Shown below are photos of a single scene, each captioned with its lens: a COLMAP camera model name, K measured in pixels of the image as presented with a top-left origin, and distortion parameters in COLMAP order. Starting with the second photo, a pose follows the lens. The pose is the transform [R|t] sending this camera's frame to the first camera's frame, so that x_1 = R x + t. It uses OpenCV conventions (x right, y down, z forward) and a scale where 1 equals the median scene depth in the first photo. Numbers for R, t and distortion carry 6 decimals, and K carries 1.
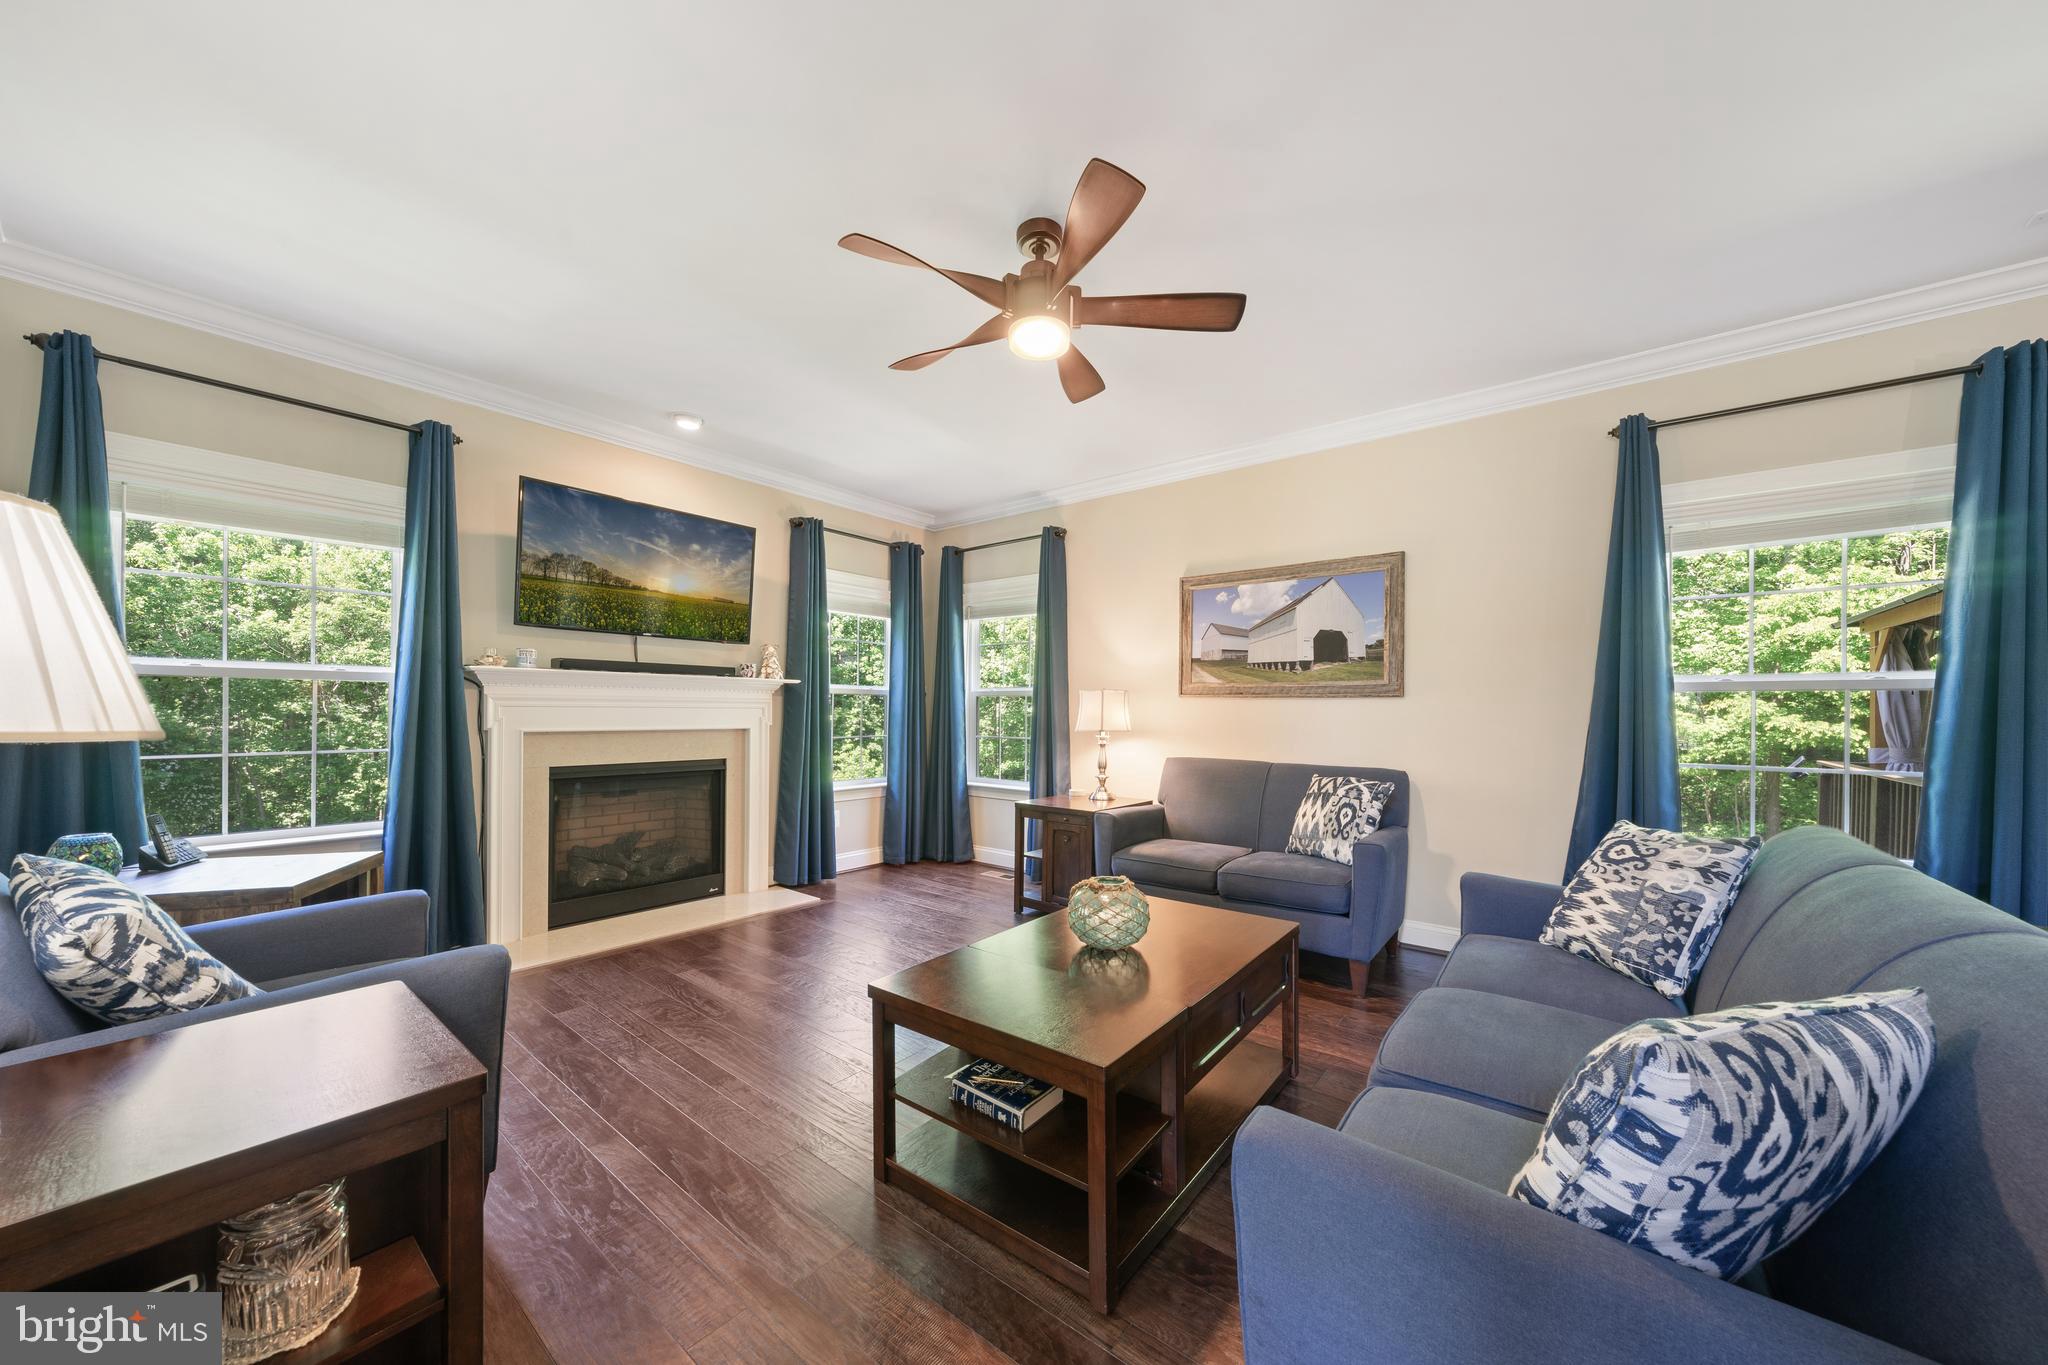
lens RADIAL K [[714.5, 0, 1029.3], [0, 714.5, 714.3], [0, 0, 1]] dist [-0.001226, -0.000053]
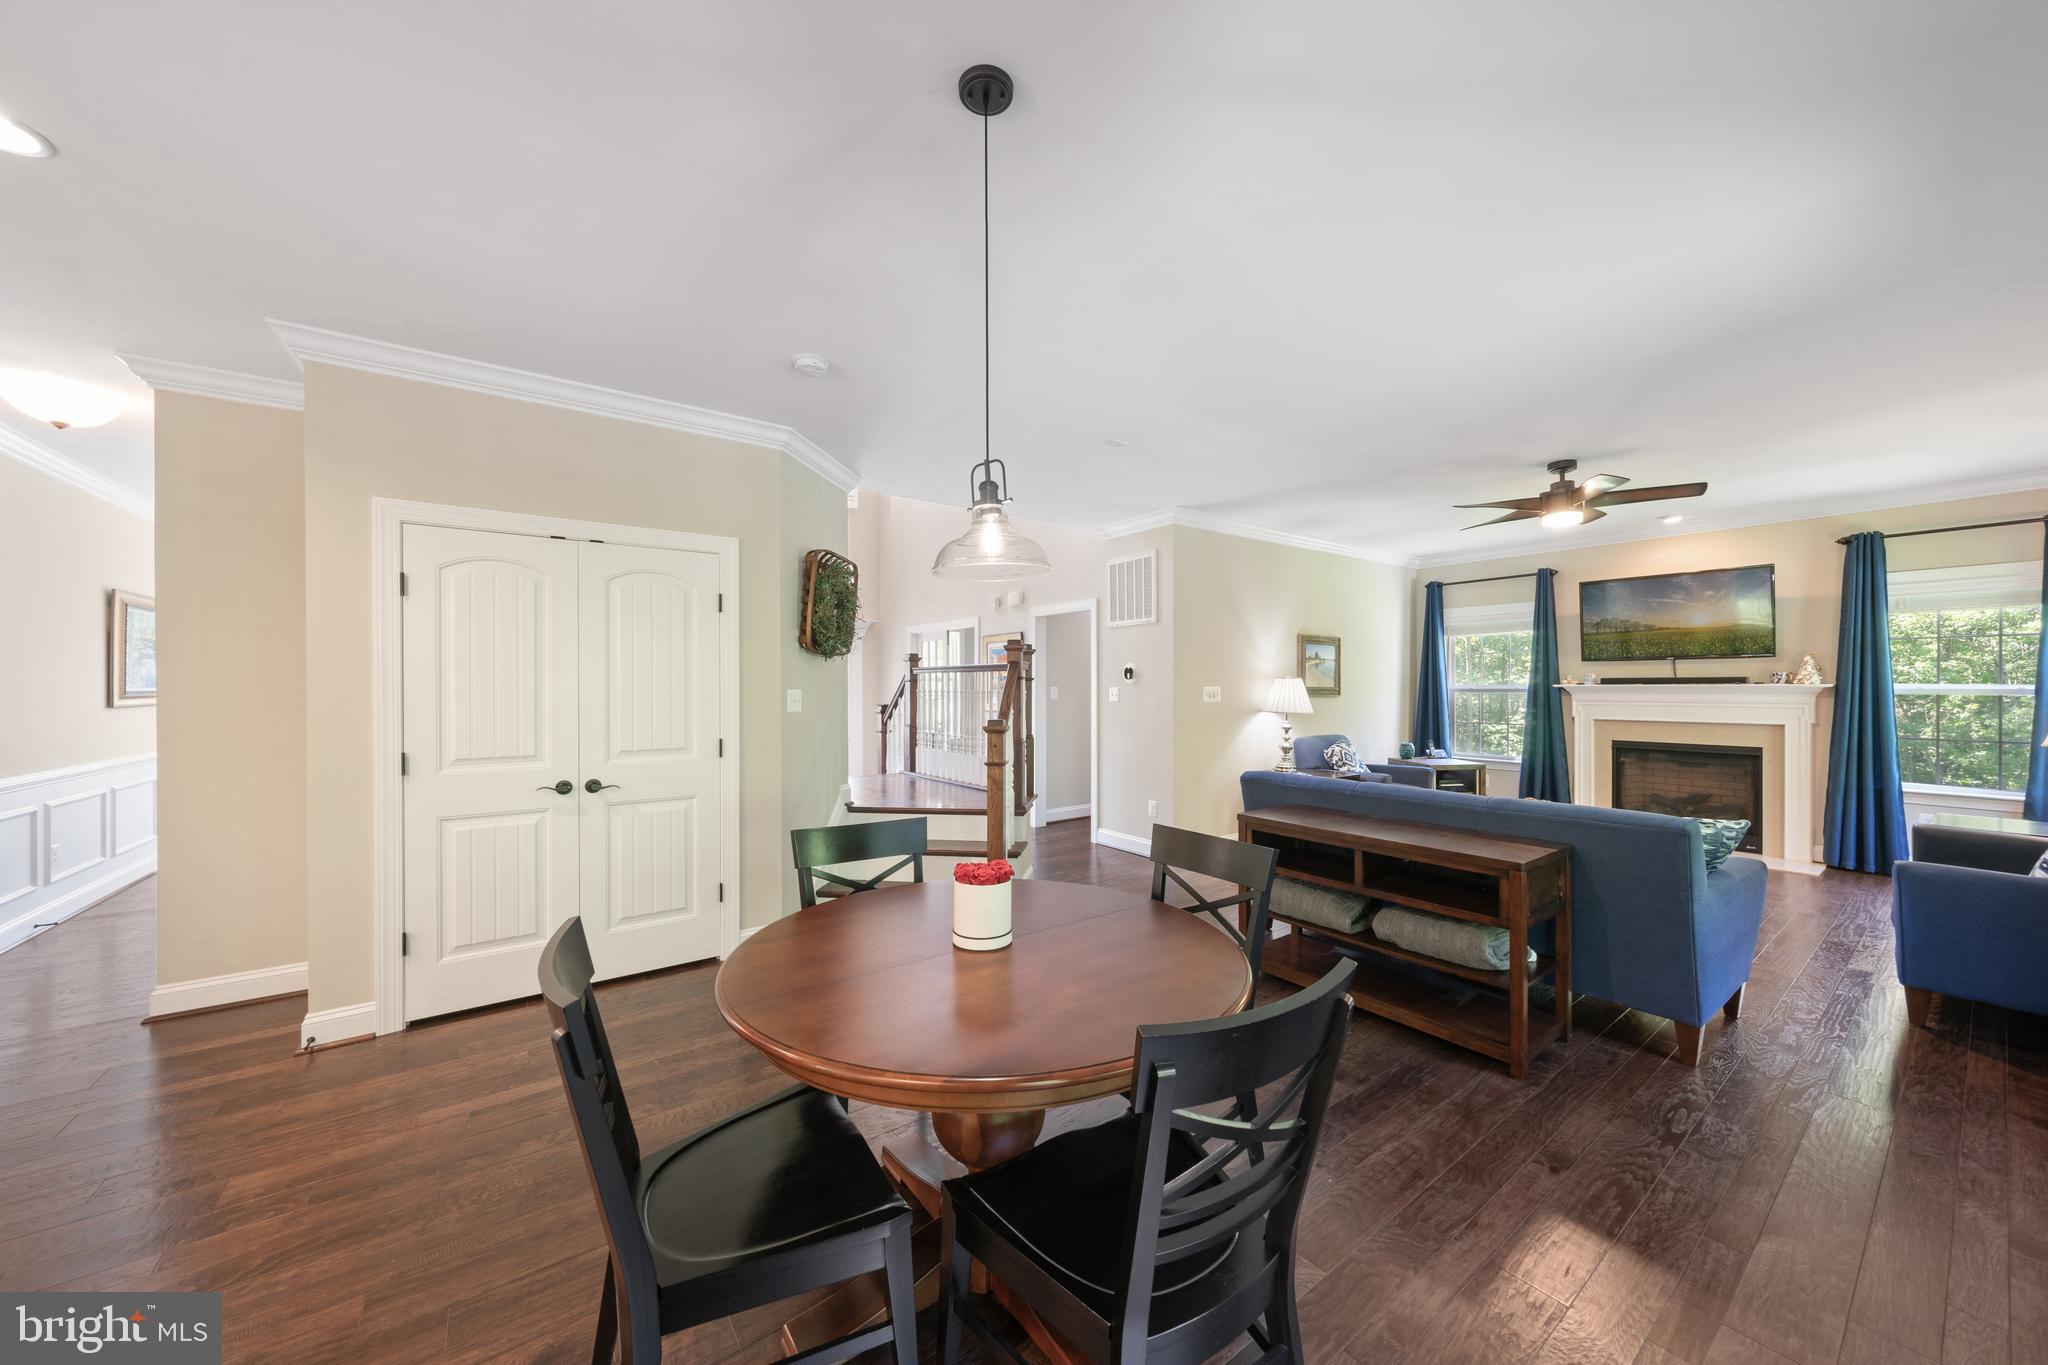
lens RADIAL K [[719.9, 0, 1021.1], [0, 719.9, 688.1], [0, 0, 1]] dist [-0.004851, -0.000064]
pose [[-0.266080, -0.003194, -0.963946, 1.342240], [-0.002707, 0.999993, -0.002566, -0.042611], [0.963947, 0.001927, -0.266087, 0.079007]]
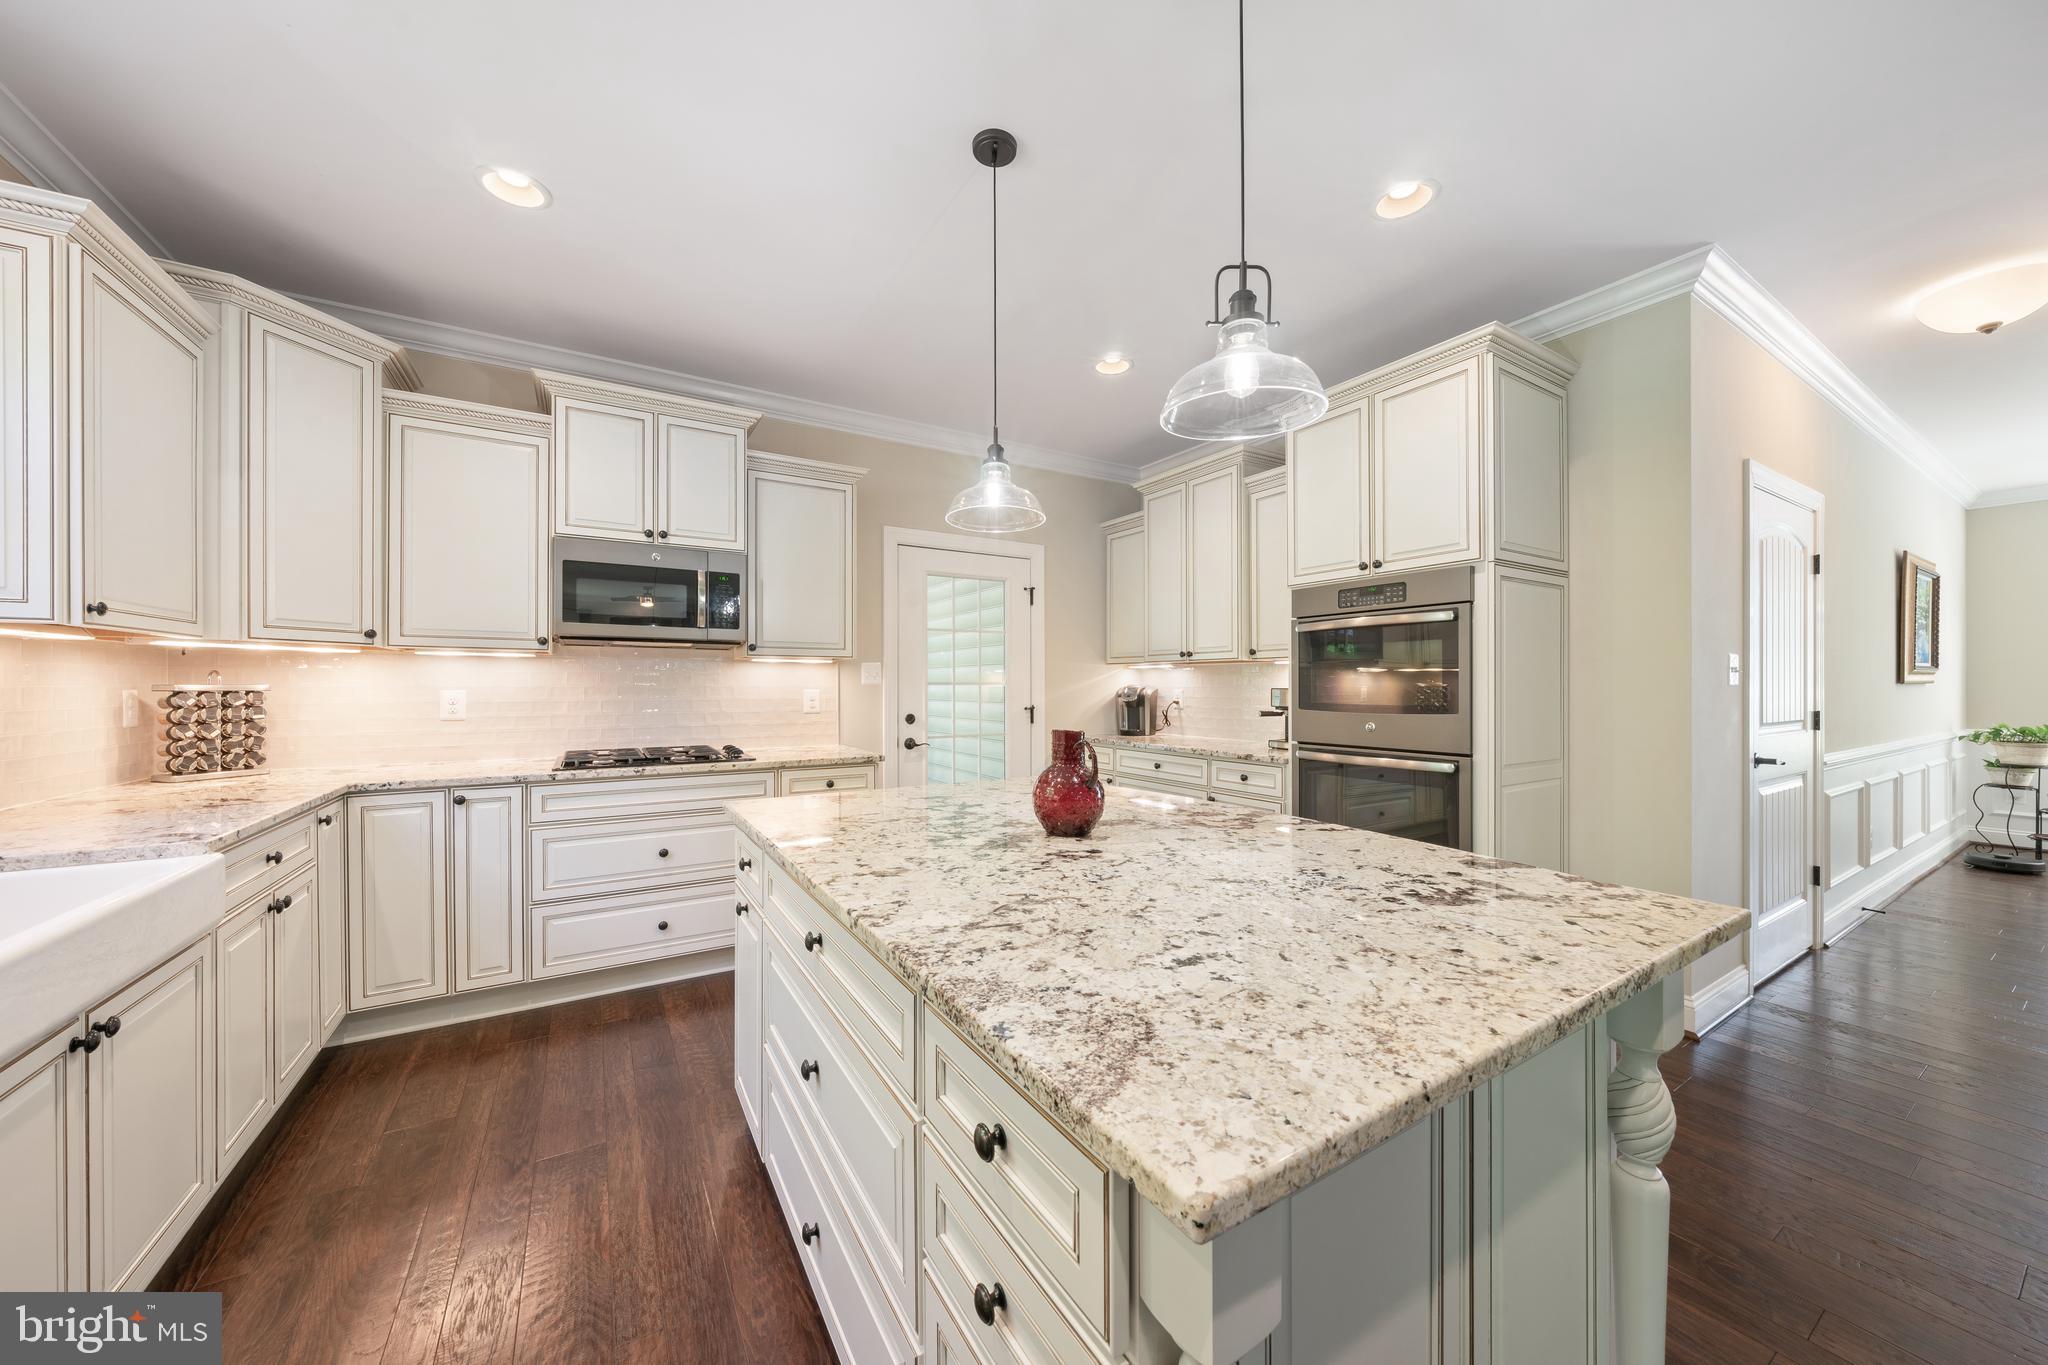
lens RADIAL K [[705.4, 0, 1013.8], [0, 705.4, 684.0], [0, 0, 1]] dist [-0.000646, -0.000004]
pose [[-0.936302, -0.008486, 0.351094, 1.480023], [-0.007162, 0.999962, 0.005069, -0.001820], [-0.351123, 0.002232, -0.936327, -0.261852]]
